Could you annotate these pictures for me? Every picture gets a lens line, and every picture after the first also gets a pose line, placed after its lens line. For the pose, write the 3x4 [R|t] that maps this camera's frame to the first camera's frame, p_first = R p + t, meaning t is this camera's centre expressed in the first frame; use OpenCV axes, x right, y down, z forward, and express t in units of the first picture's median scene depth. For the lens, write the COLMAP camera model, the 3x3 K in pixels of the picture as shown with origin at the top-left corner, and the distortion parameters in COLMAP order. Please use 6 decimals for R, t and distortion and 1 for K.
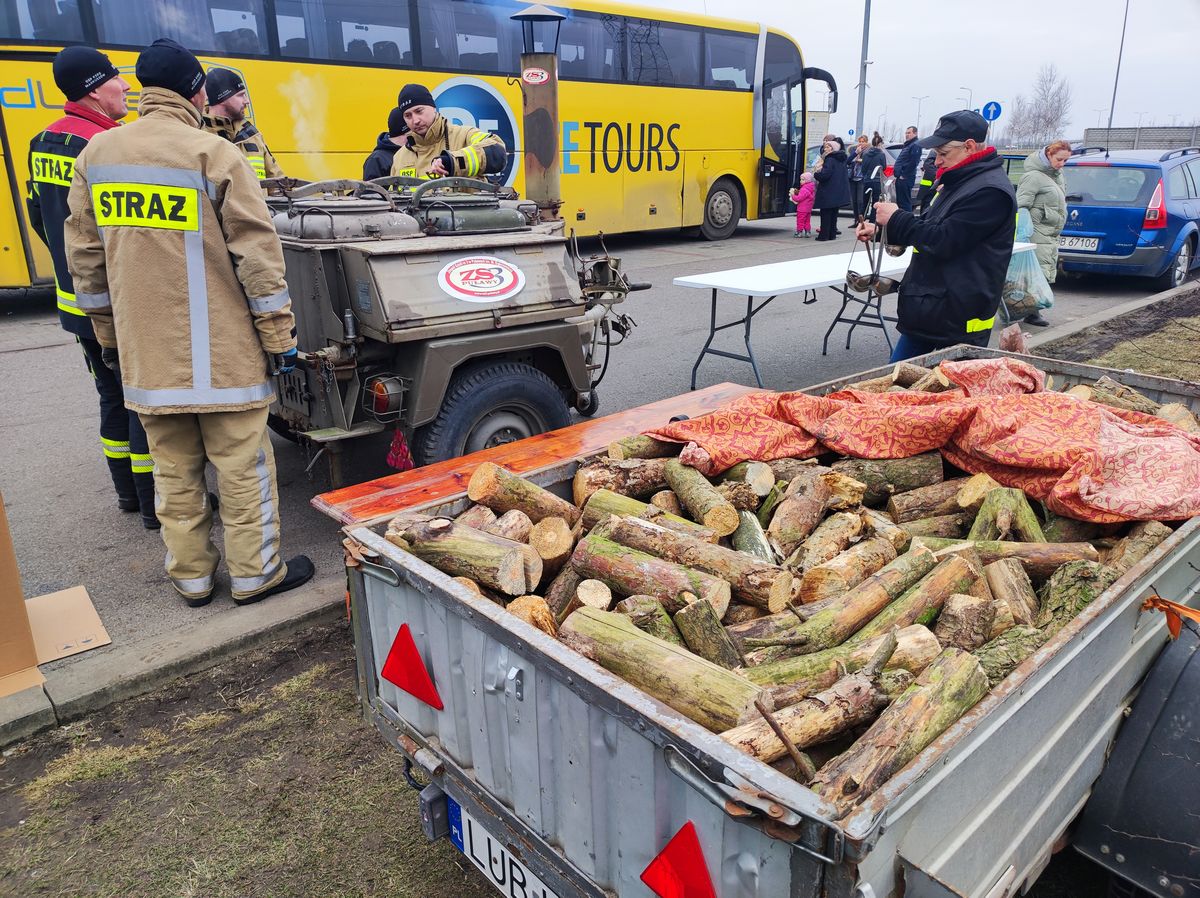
lens RADIAL K [[872.0, 0, 600.0], [0, 872.0, 449.0], [0, 0, 1]] dist [0.027414, -0.020223]
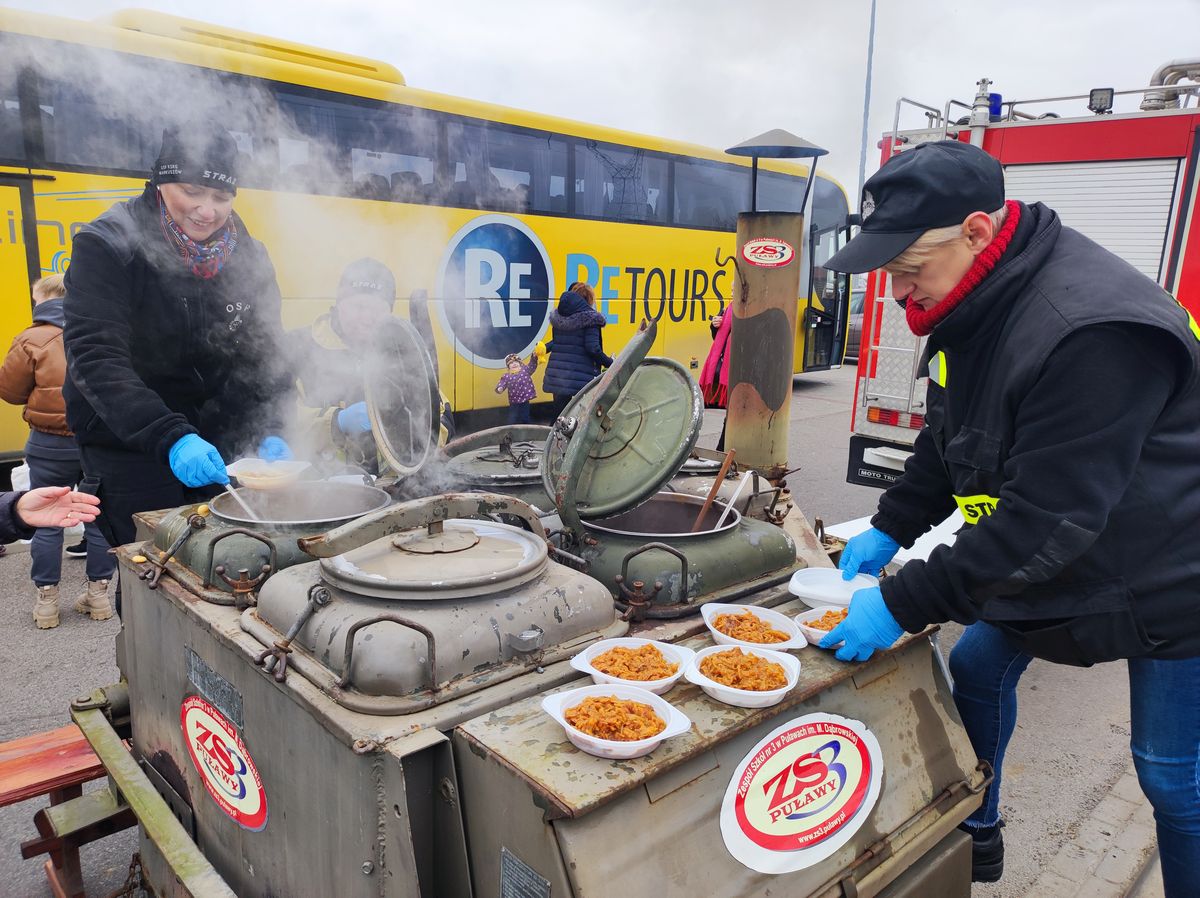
lens RADIAL K [[872.0, 0, 600.0], [0, 872.0, 449.0], [0, 0, 1]] dist [0.027414, -0.020223]
pose [[0.999142, 0.027474, 0.030989, -0.229443], [-0.023134, 0.990895, -0.132635, -0.273783], [-0.034351, 0.131804, 0.990680, 0.571501]]
